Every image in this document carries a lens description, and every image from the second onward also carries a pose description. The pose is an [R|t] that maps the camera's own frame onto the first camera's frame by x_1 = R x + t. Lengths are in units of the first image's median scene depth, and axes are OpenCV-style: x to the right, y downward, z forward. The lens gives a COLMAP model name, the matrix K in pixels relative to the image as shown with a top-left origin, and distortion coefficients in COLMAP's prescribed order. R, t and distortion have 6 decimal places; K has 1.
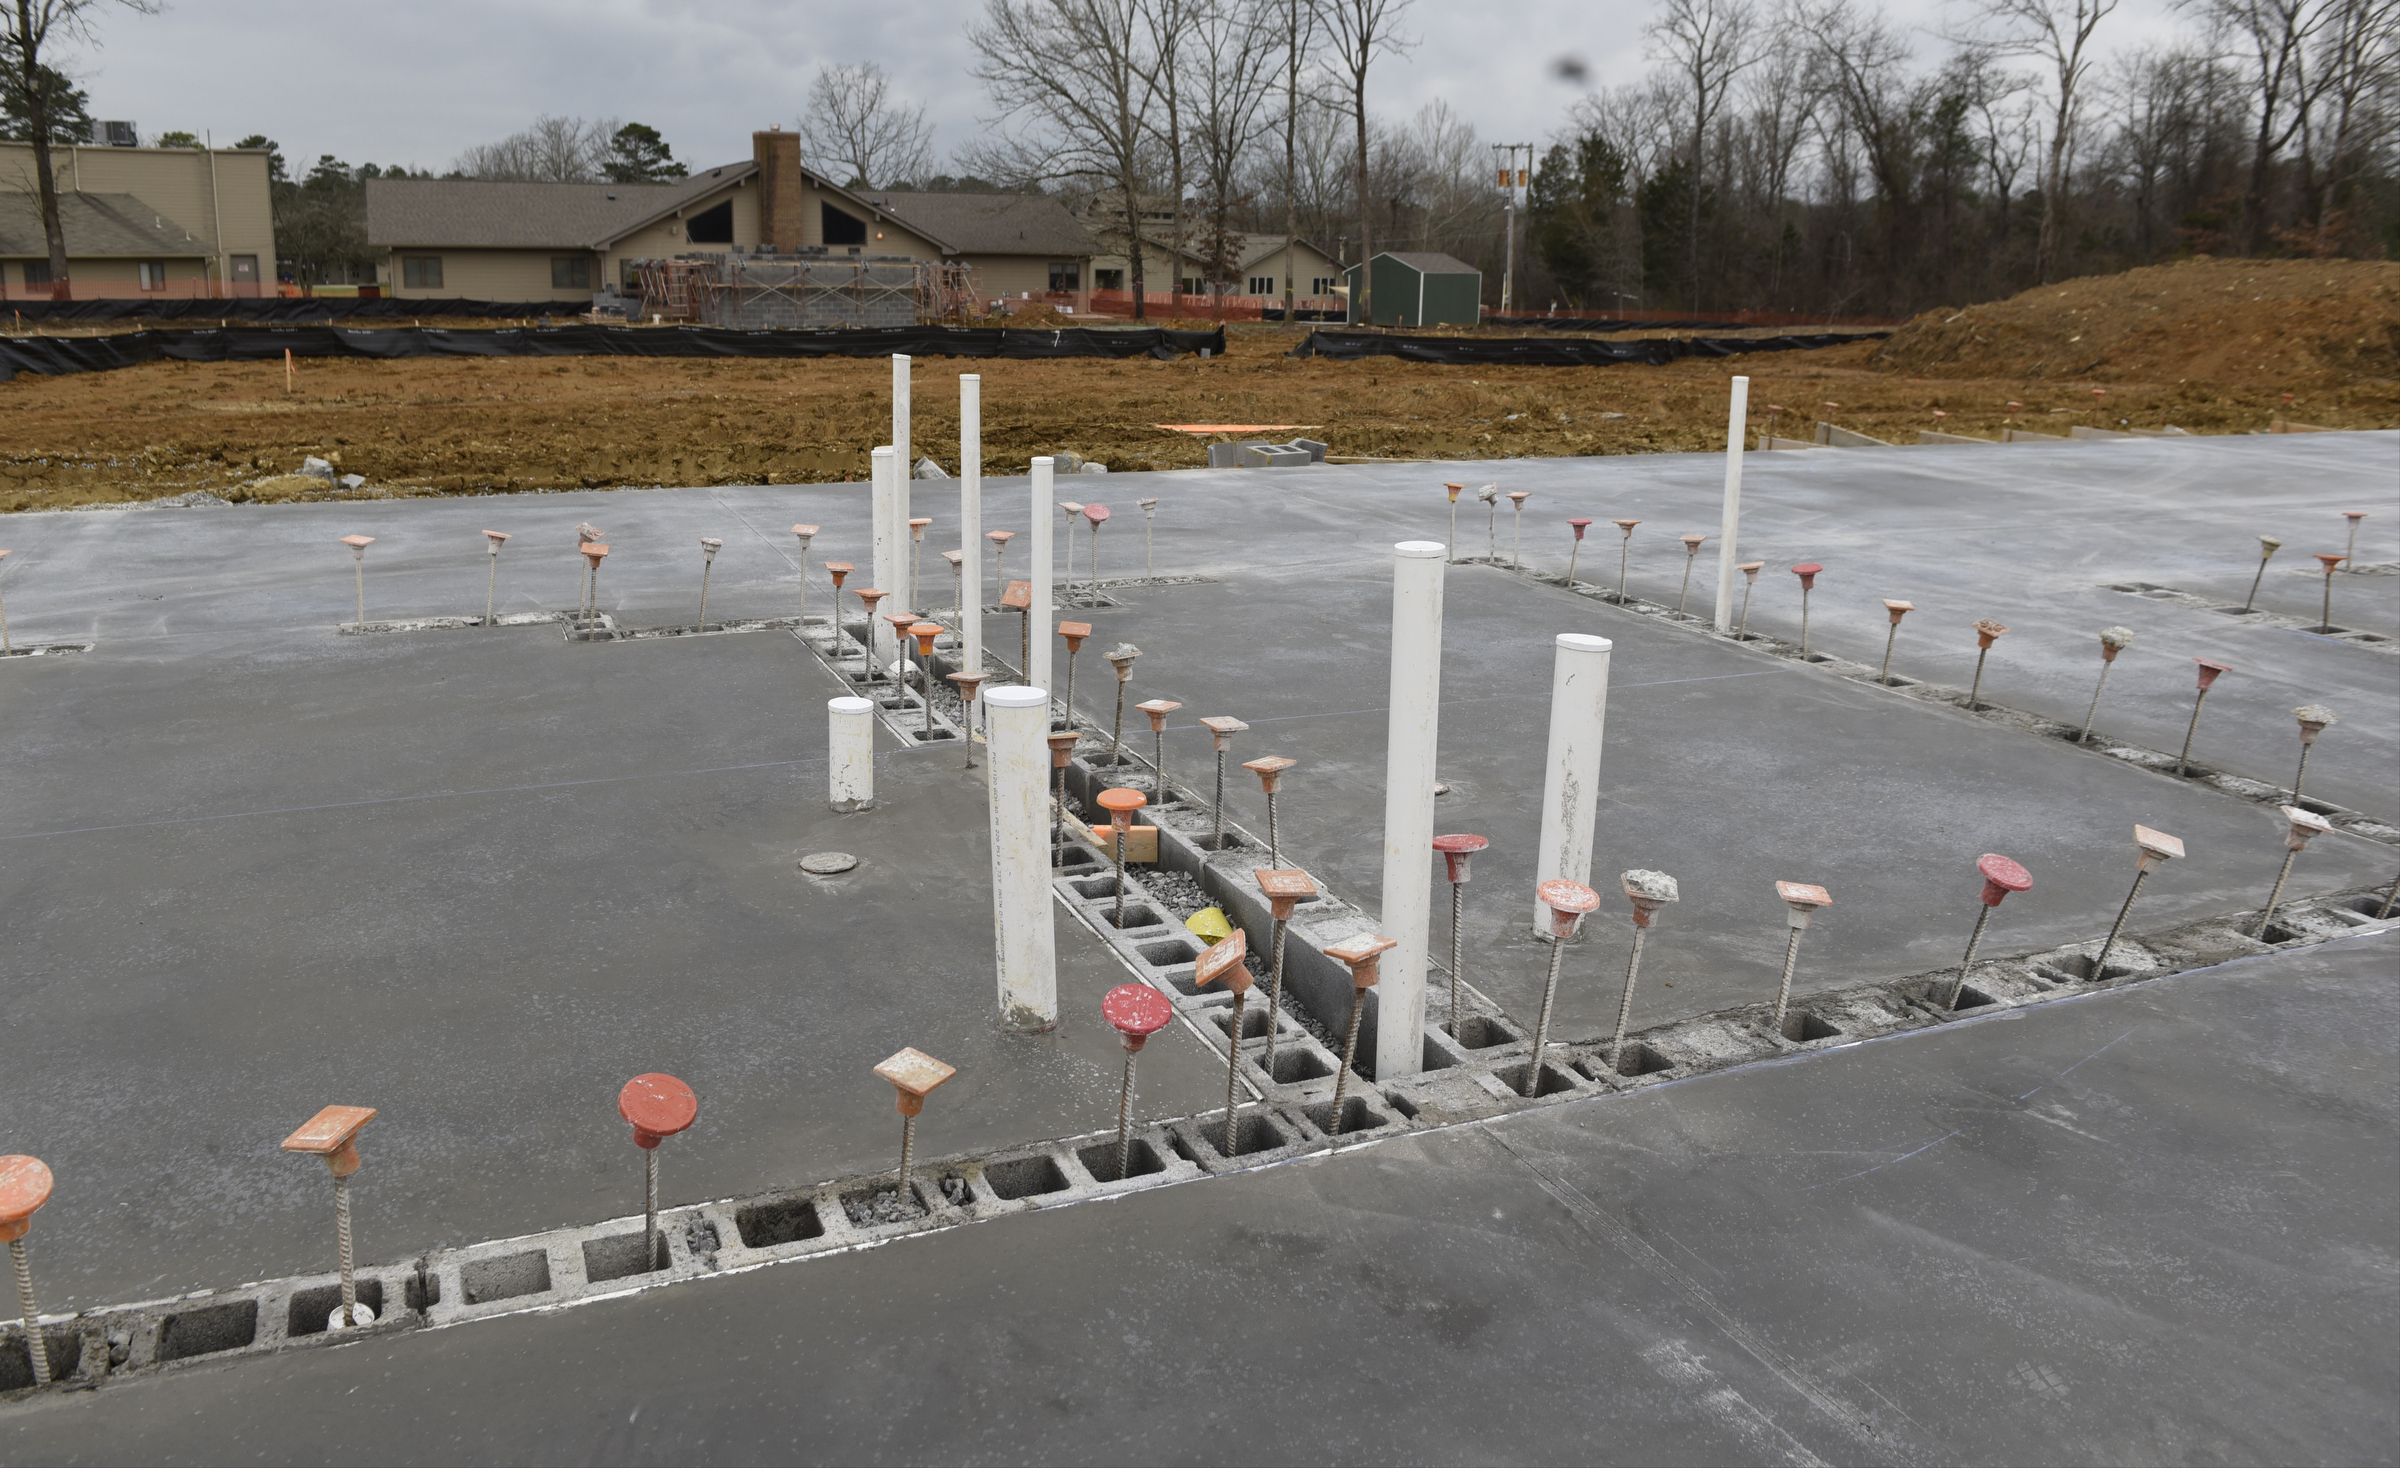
lens RADIAL K [[1869.3, 0, 1202.7], [0, 1869.3, 730.4], [0, 0, 1]] dist [-0.043876, -0.005826]
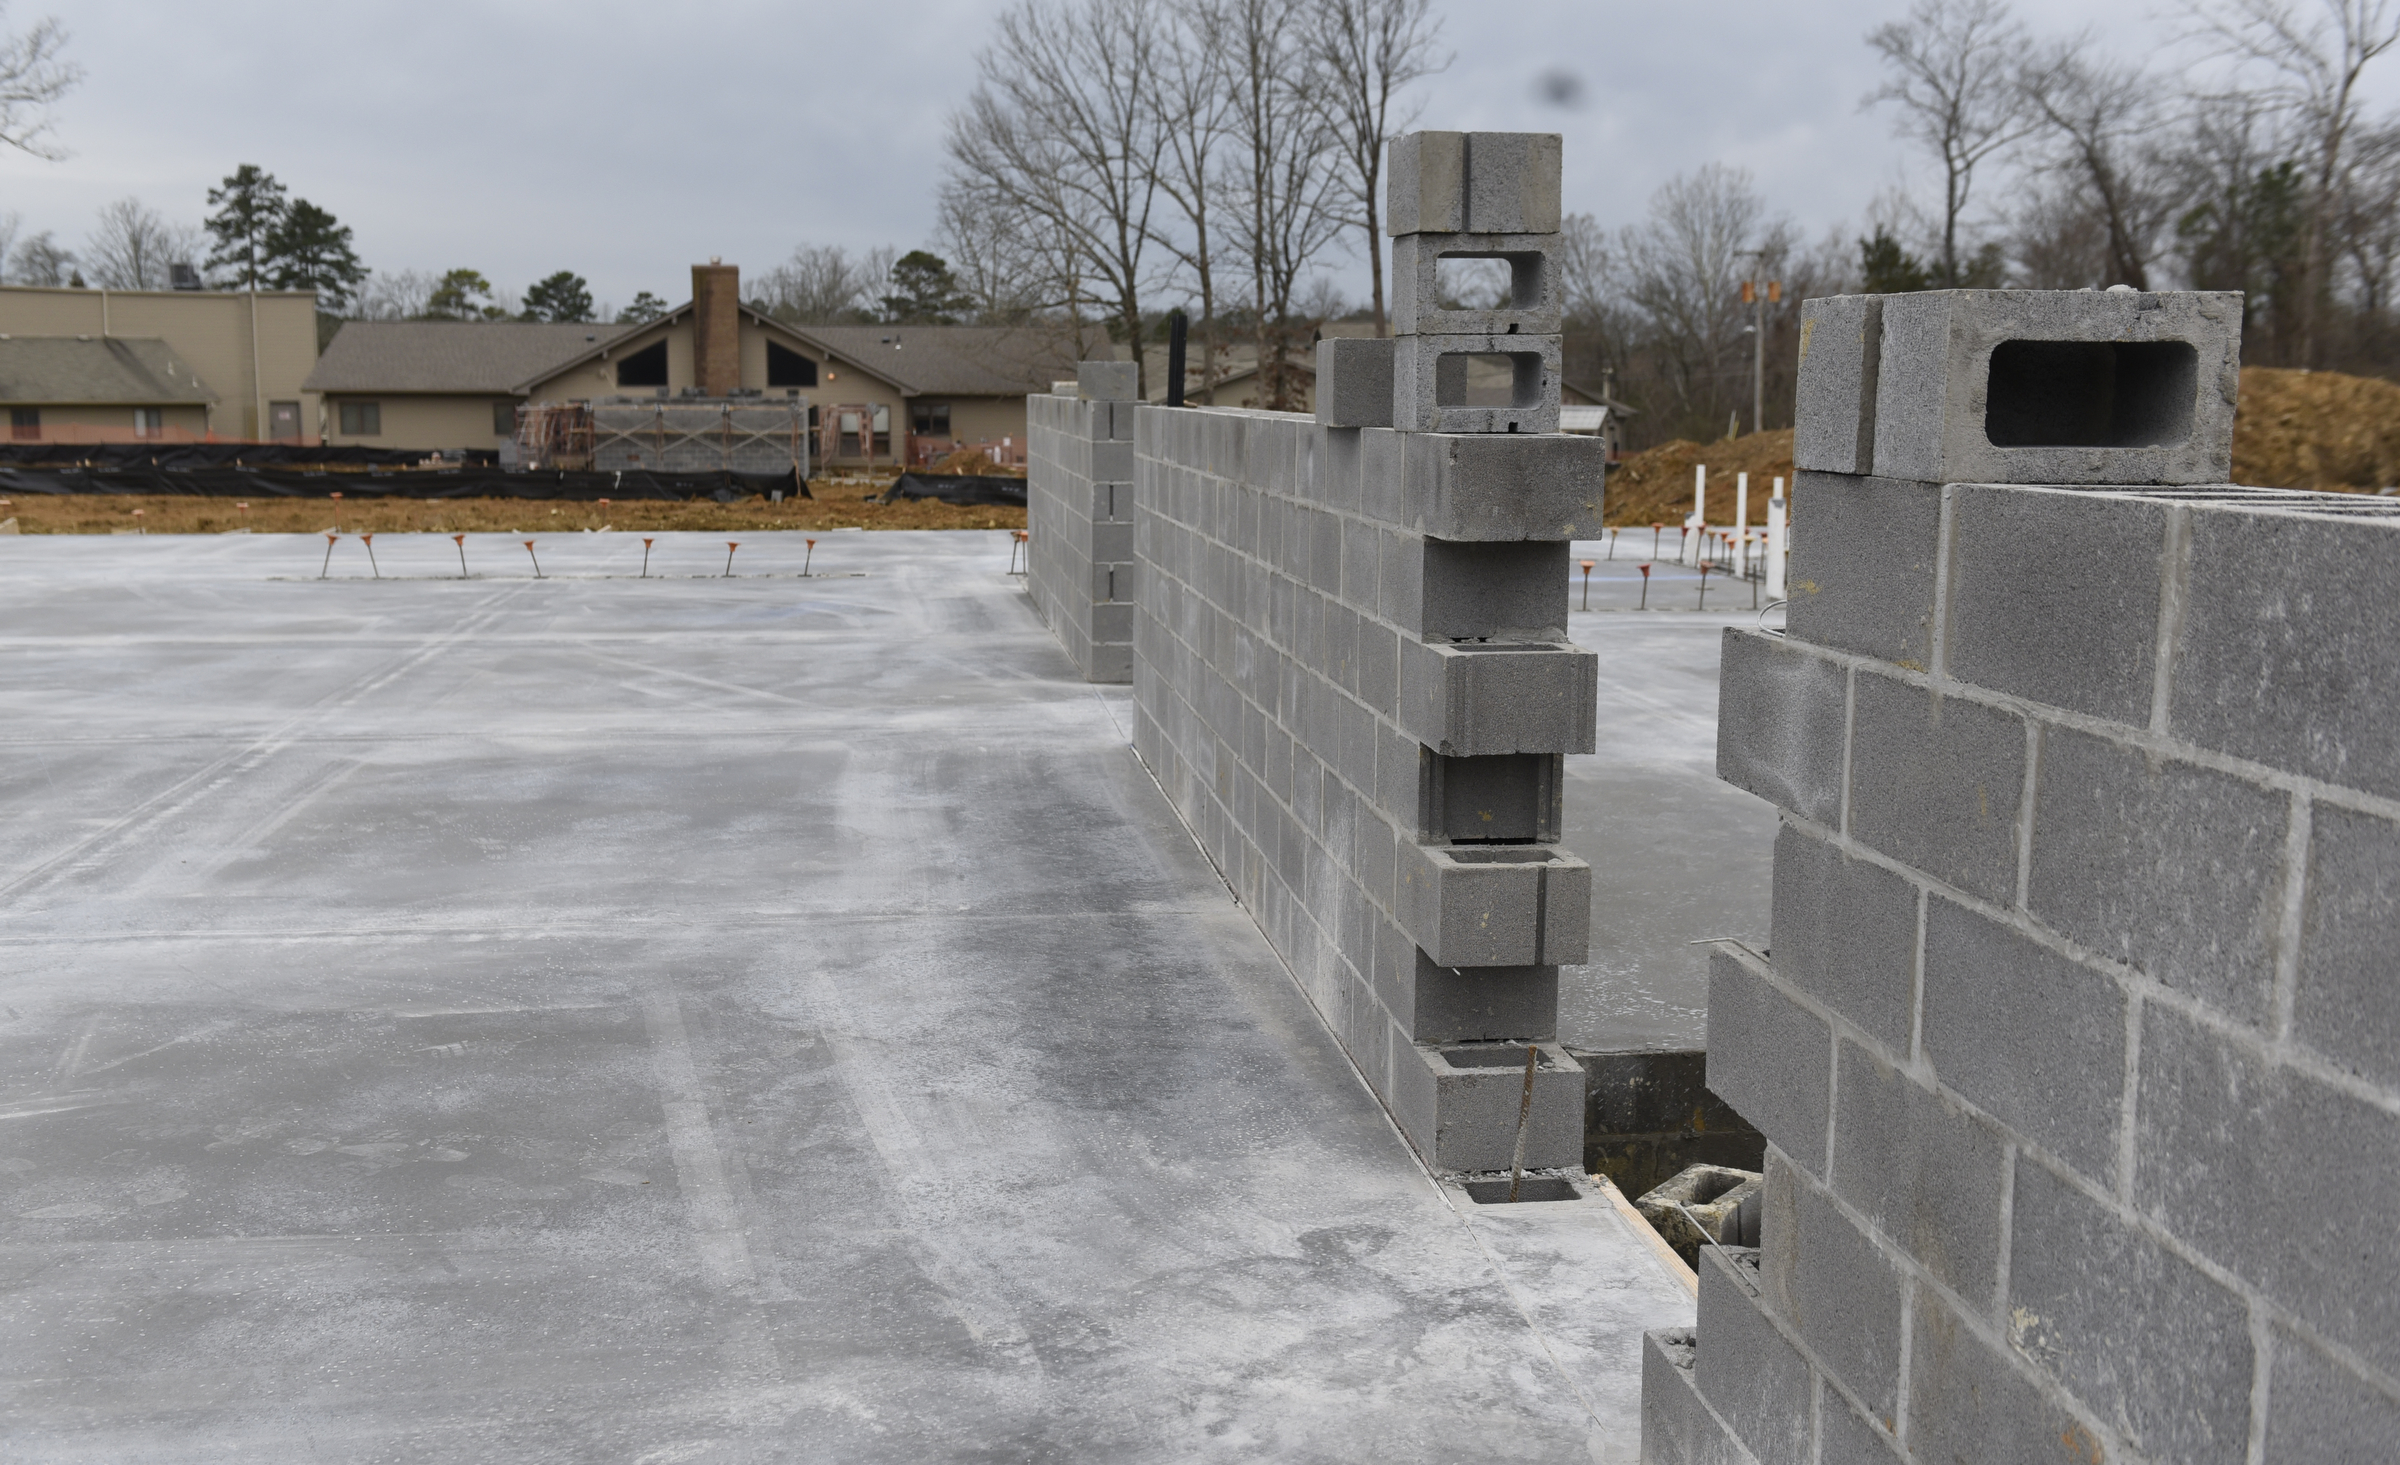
lens RADIAL K [[2475.1, 0, 1196.4], [0, 2475.1, 735.2], [0, 0, 1]] dist [-0.009786, 0.000000]
pose [[0.953940, 0.027953, -0.298692, 0.349591], [-0.062361, 0.992377, -0.106294, 0.019709], [0.293444, 0.120025, 0.948412, -0.051856]]
